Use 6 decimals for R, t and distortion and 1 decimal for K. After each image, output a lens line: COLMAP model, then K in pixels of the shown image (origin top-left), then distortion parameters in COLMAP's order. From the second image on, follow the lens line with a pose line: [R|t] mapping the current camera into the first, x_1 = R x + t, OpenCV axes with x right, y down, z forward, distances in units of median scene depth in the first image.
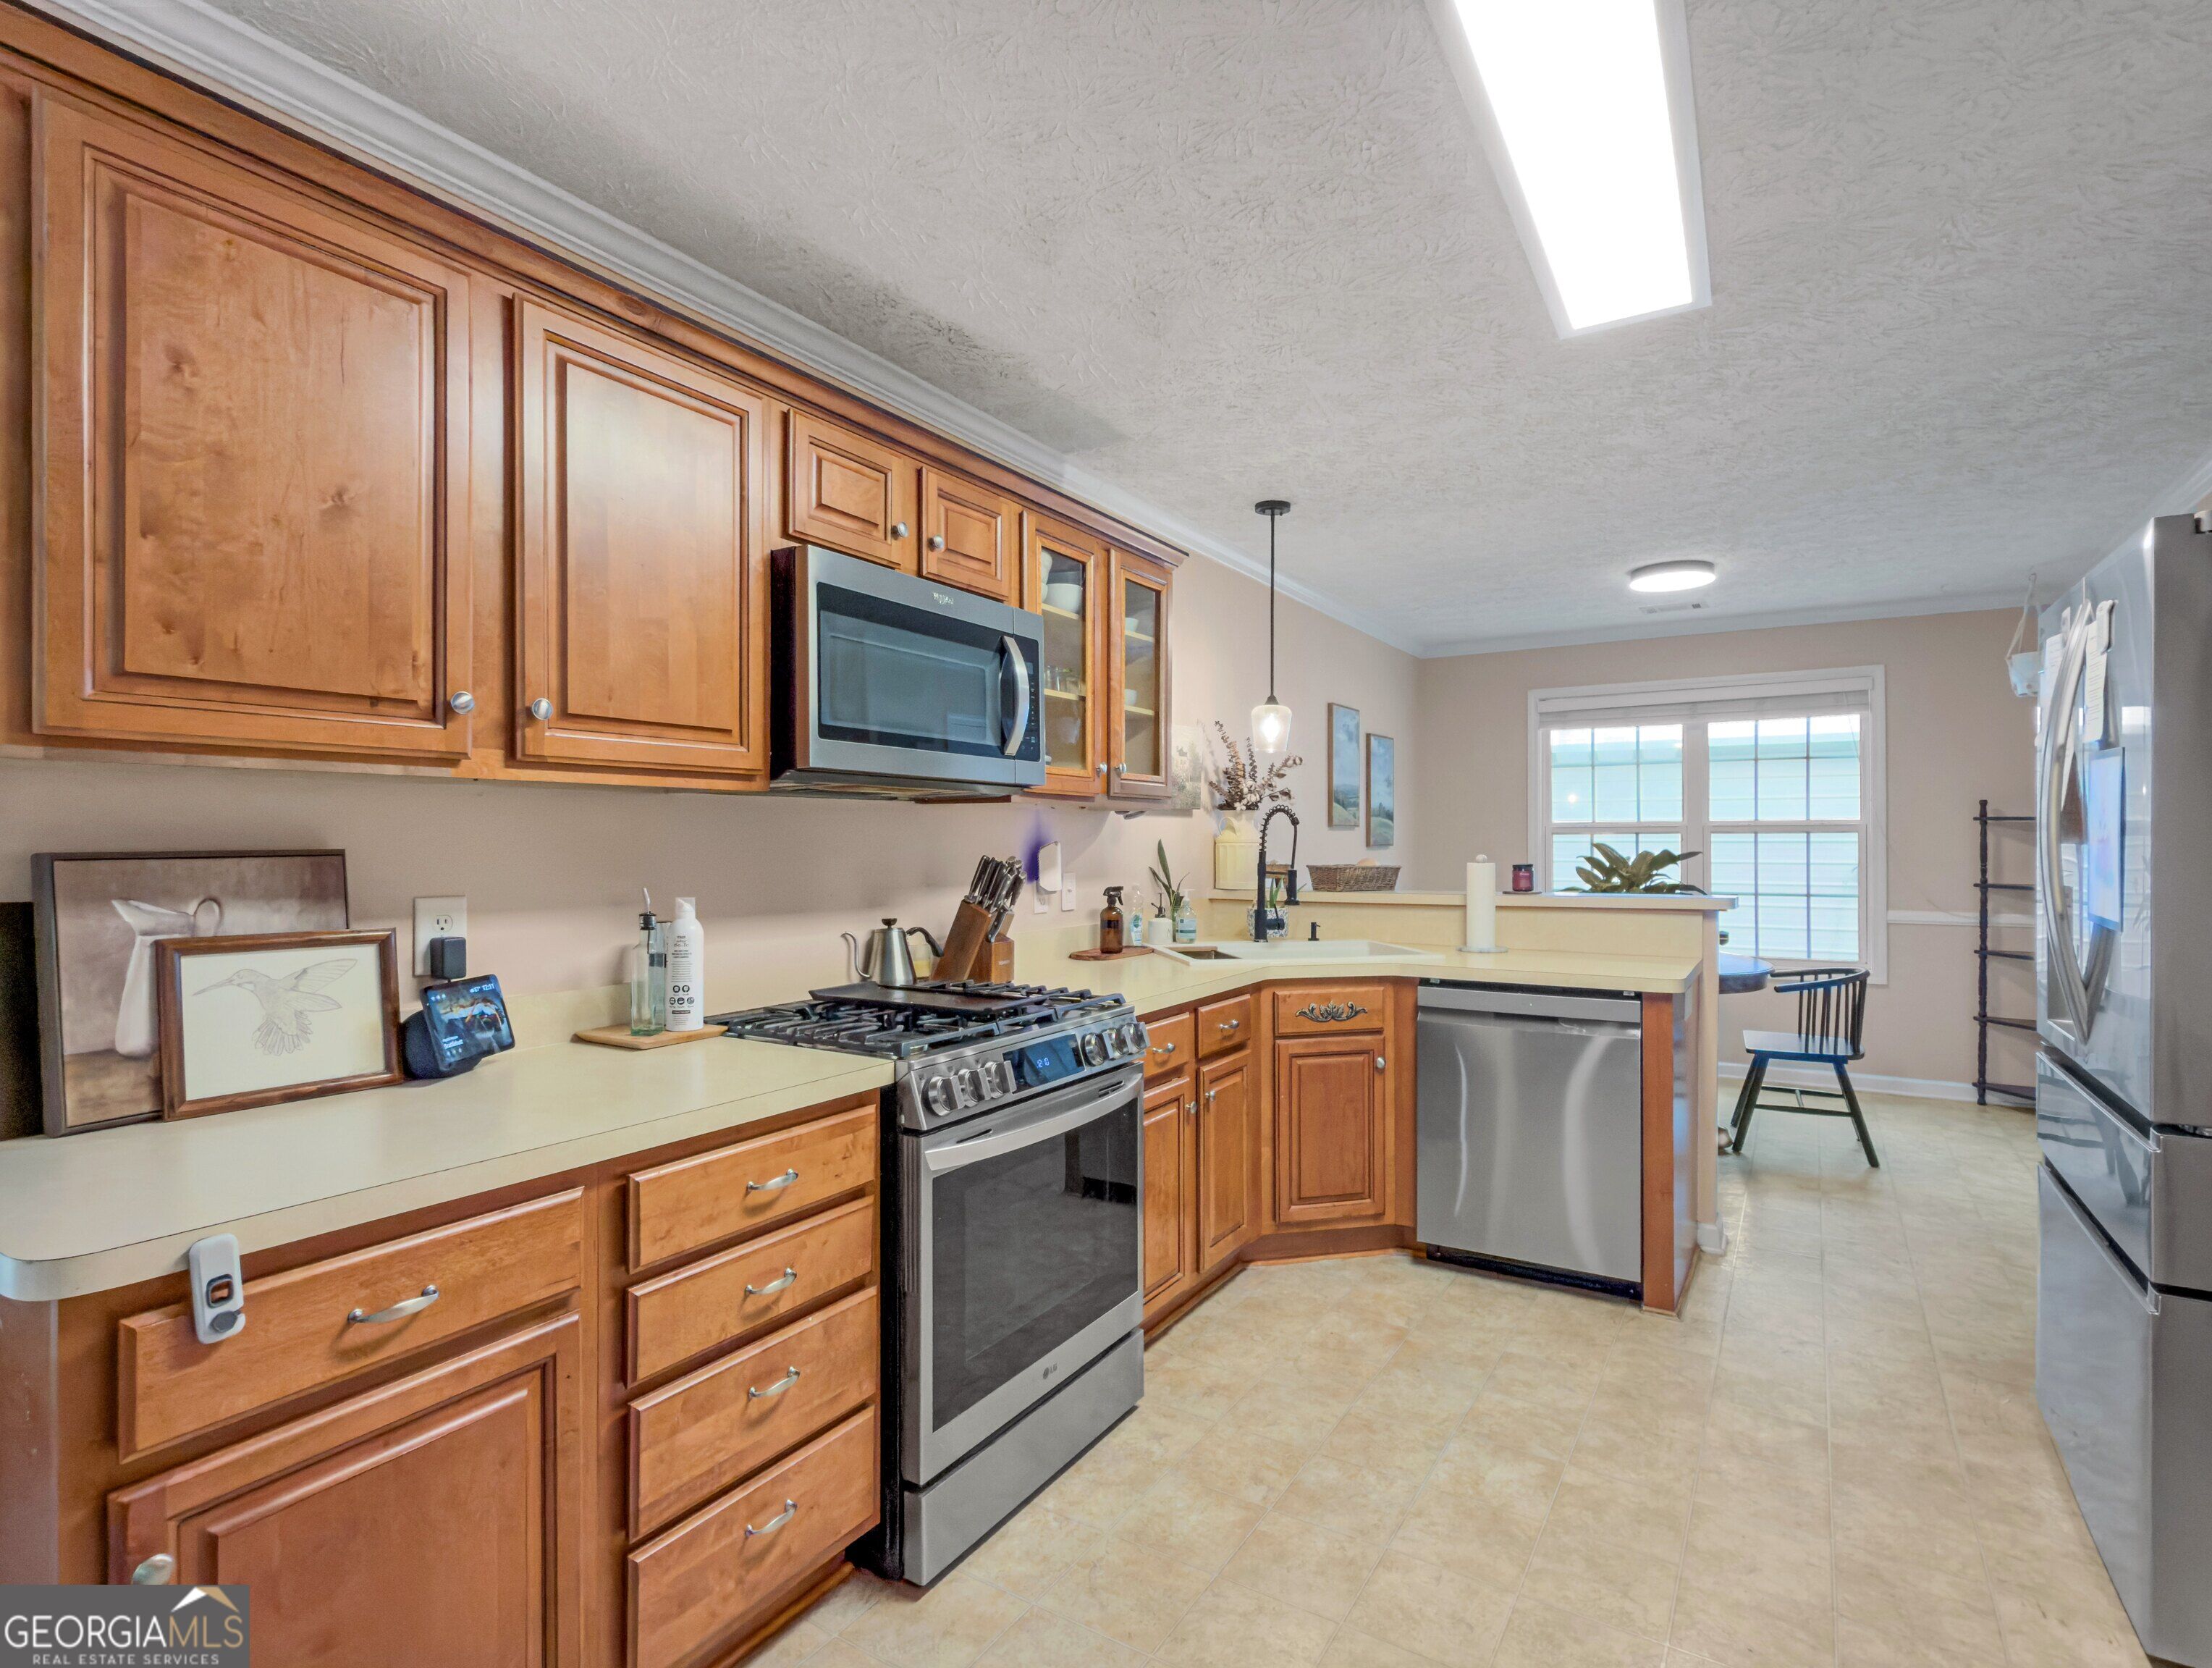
lens RADIAL K [[1114.8, 0, 1106.0], [0, 1114.8, 834.0], [0, 0, 1]] dist [0.001572, 0.000387]
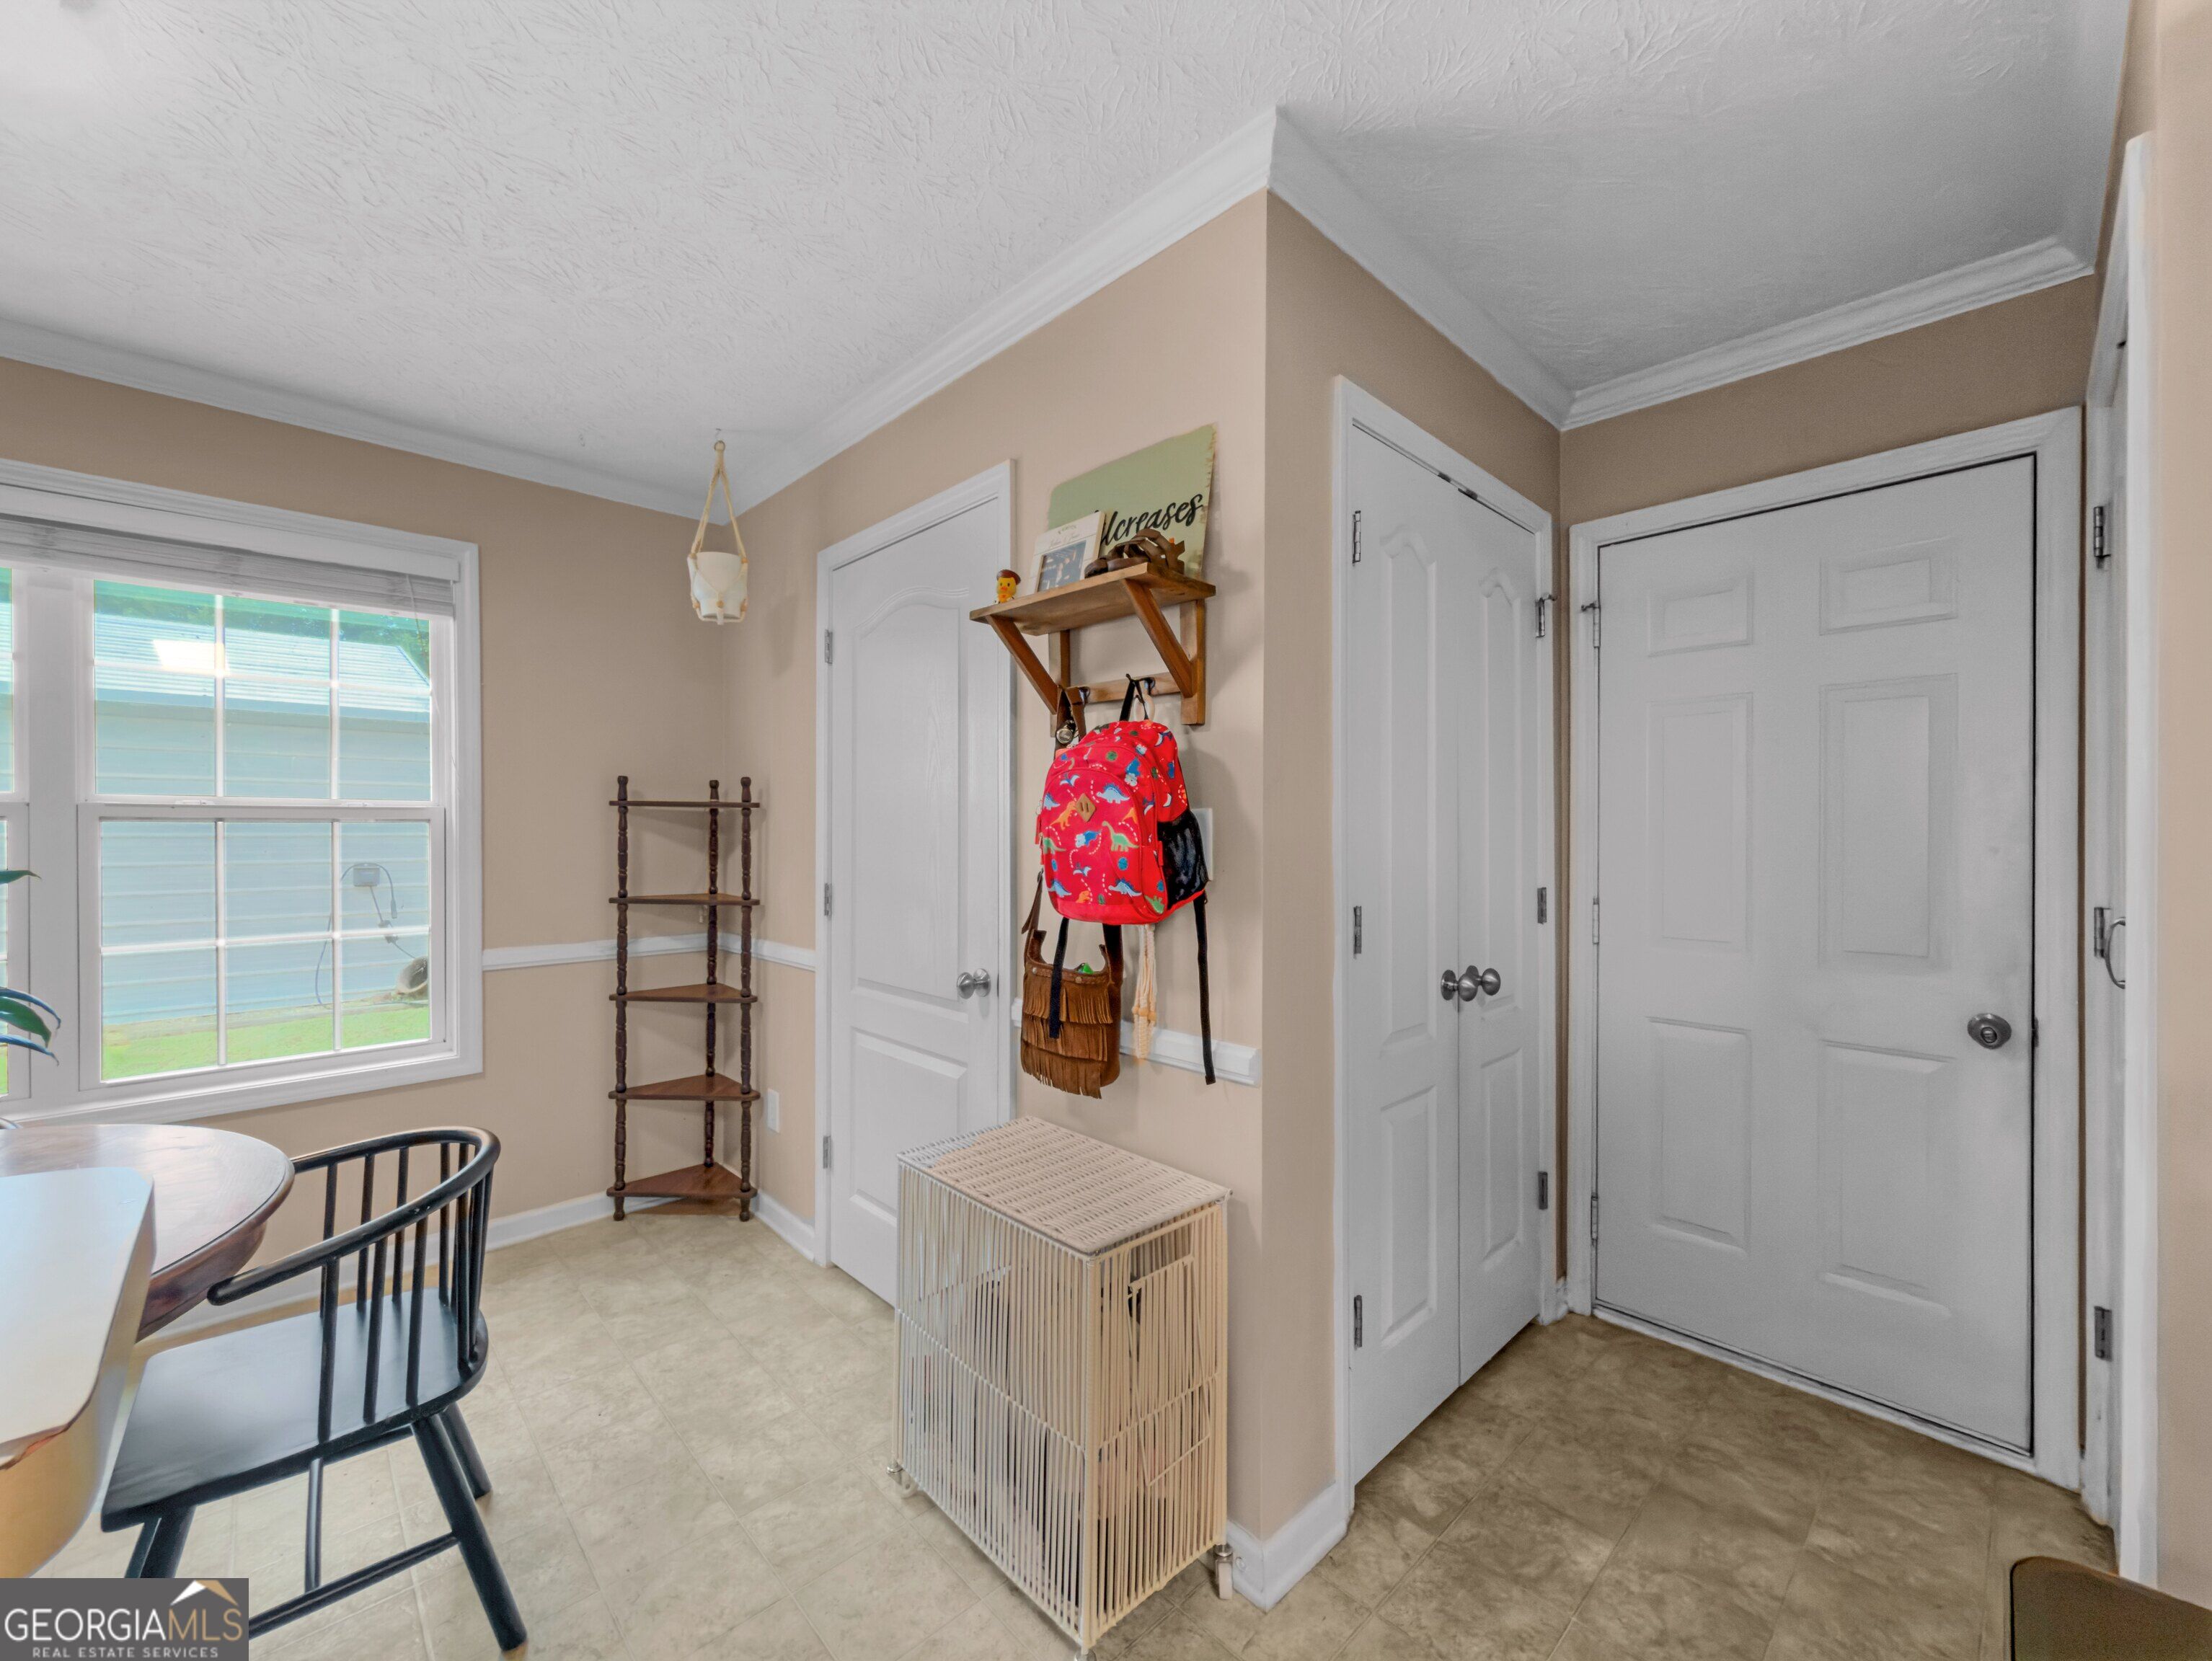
lens RADIAL K [[888.8, 0, 1106.0], [0, 888.8, 830.5], [0, 0, 1]] dist [-0.001477, 0.000353]
pose [[0.245454, 0.000372, 0.969408, 0.655532], [-0.002283, 0.999997, 0.000194, 0.004615], [-0.969406, -0.002261, 0.245454, 1.149805]]
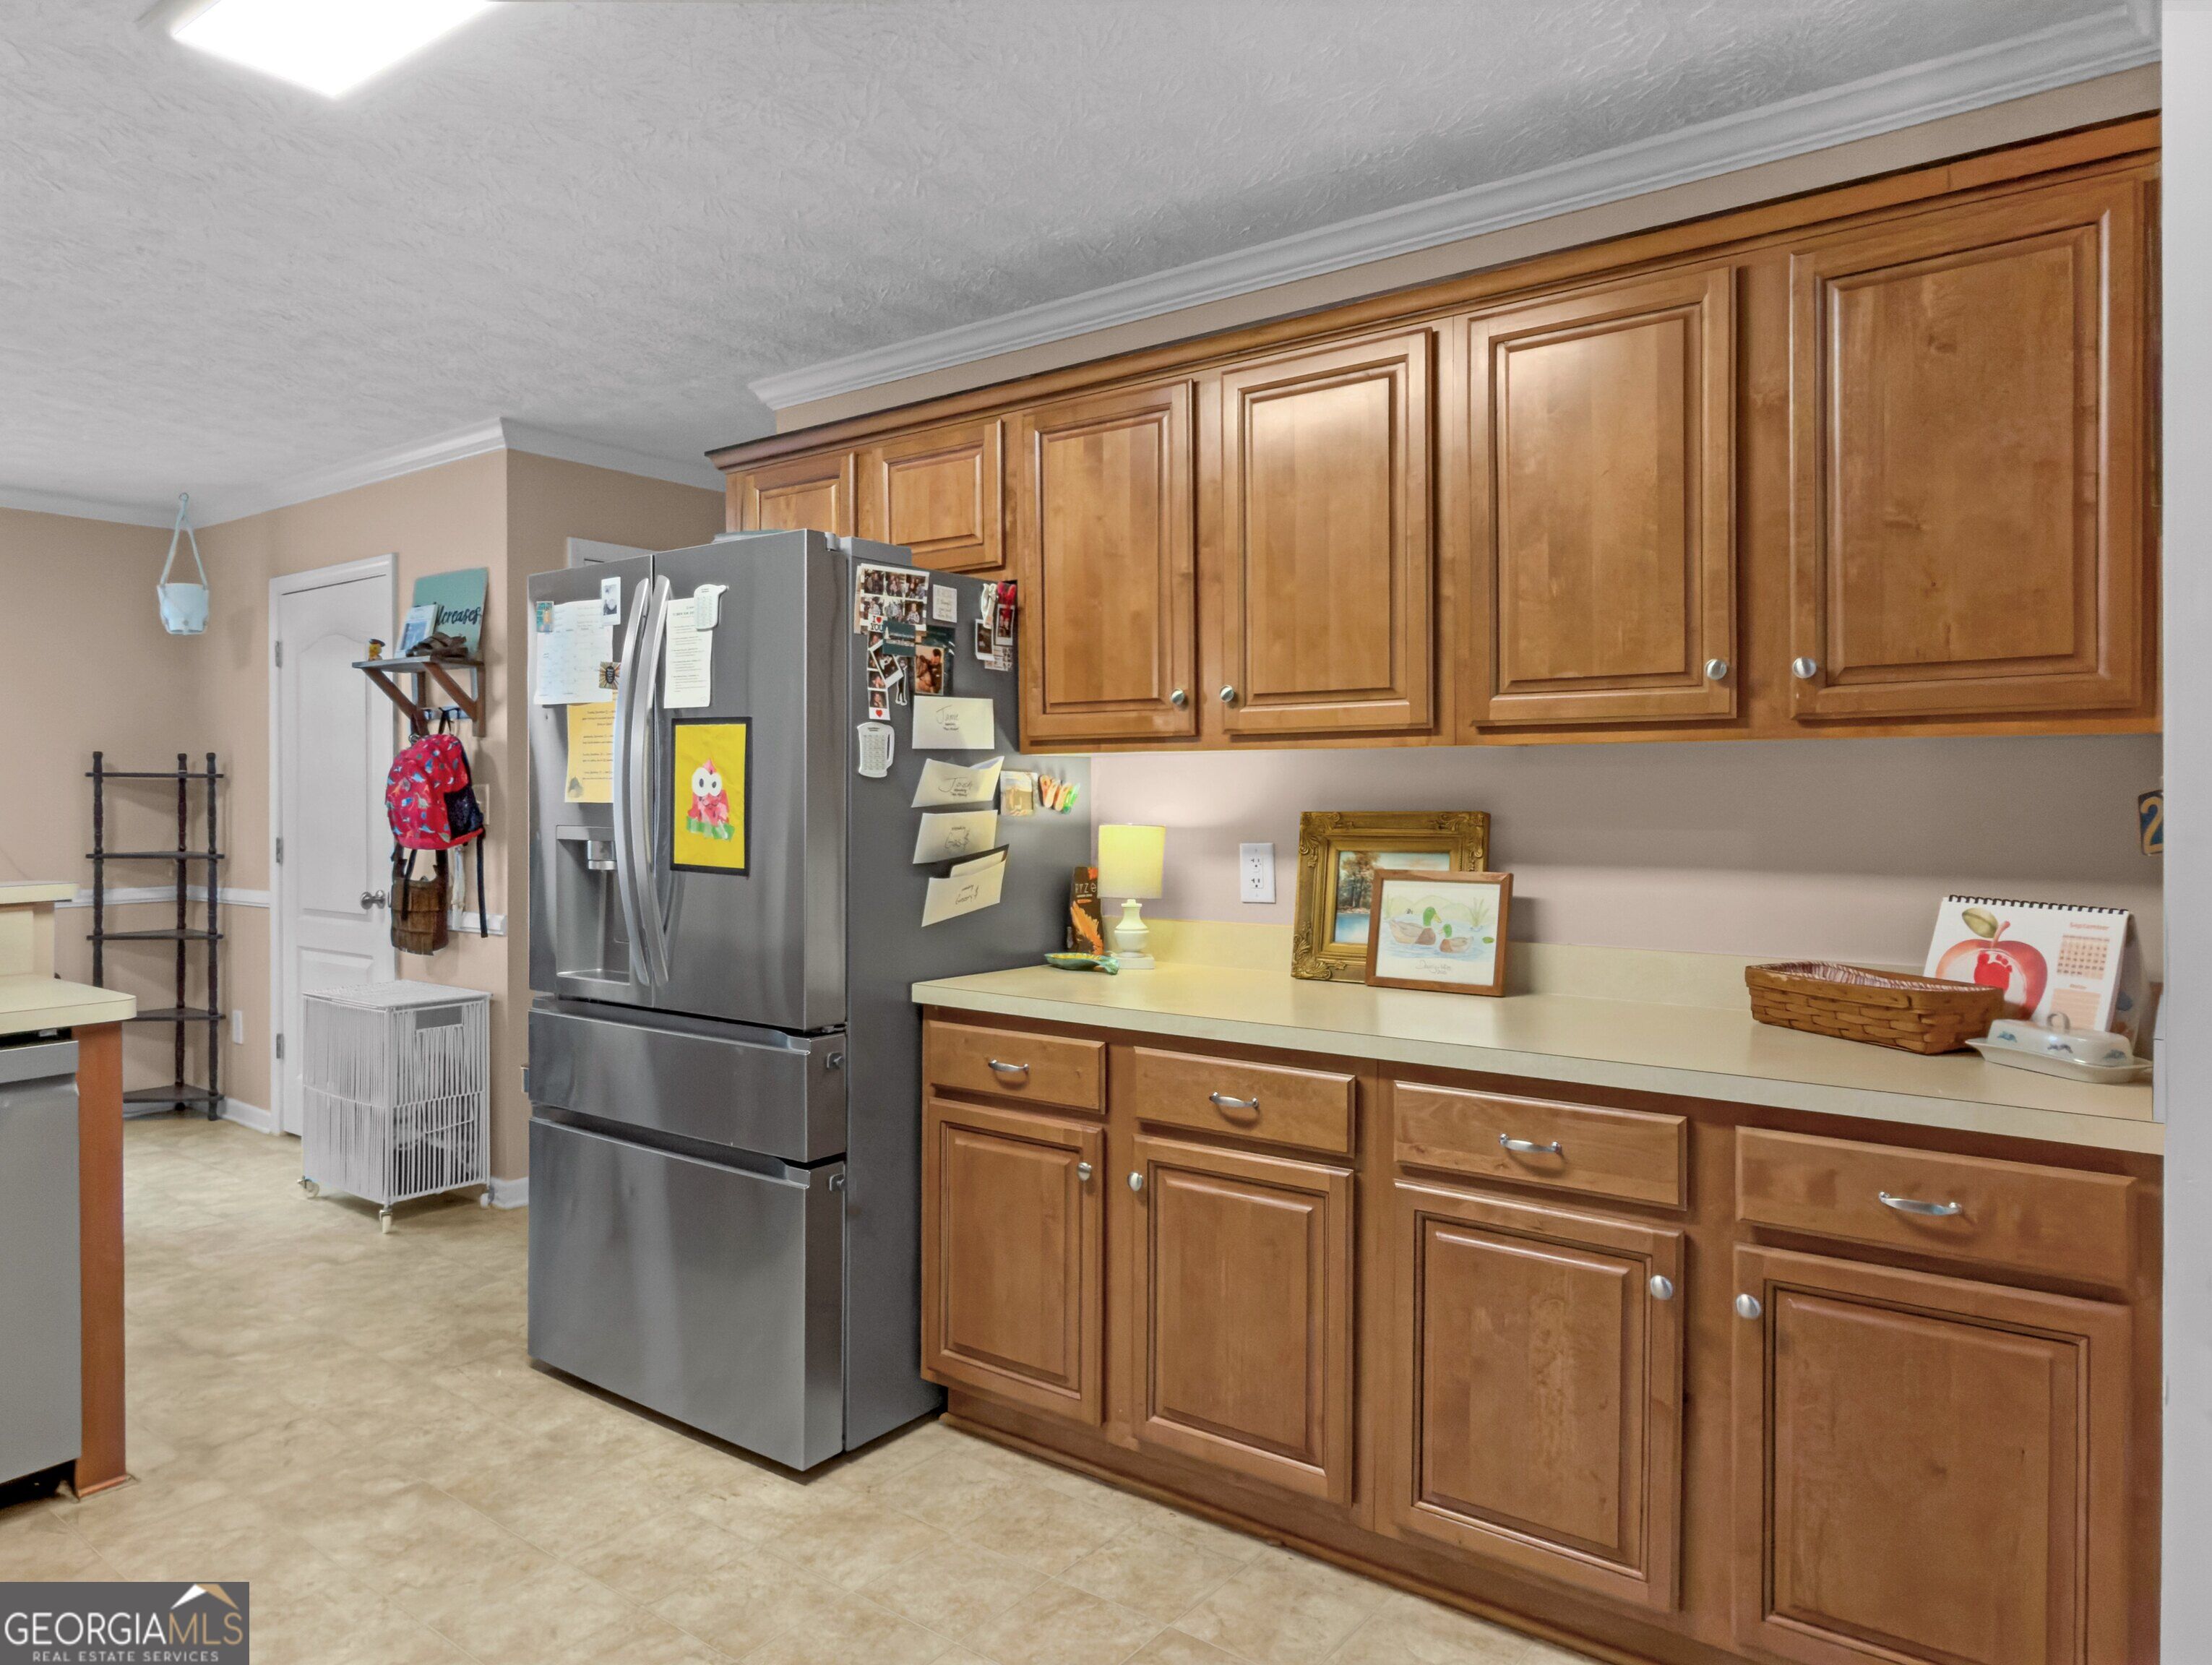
lens RADIAL K [[1411.9, 0, 1094.5], [0, 1411.9, 806.5], [0, 0, 1]] dist [0.004303, 0.006468]
pose [[0.092970, -0.008954, 0.995629, -0.359550], [0.000046, 0.999960, 0.008989, 0.000807], [-0.995669, -0.000790, 0.092967, 0.350112]]
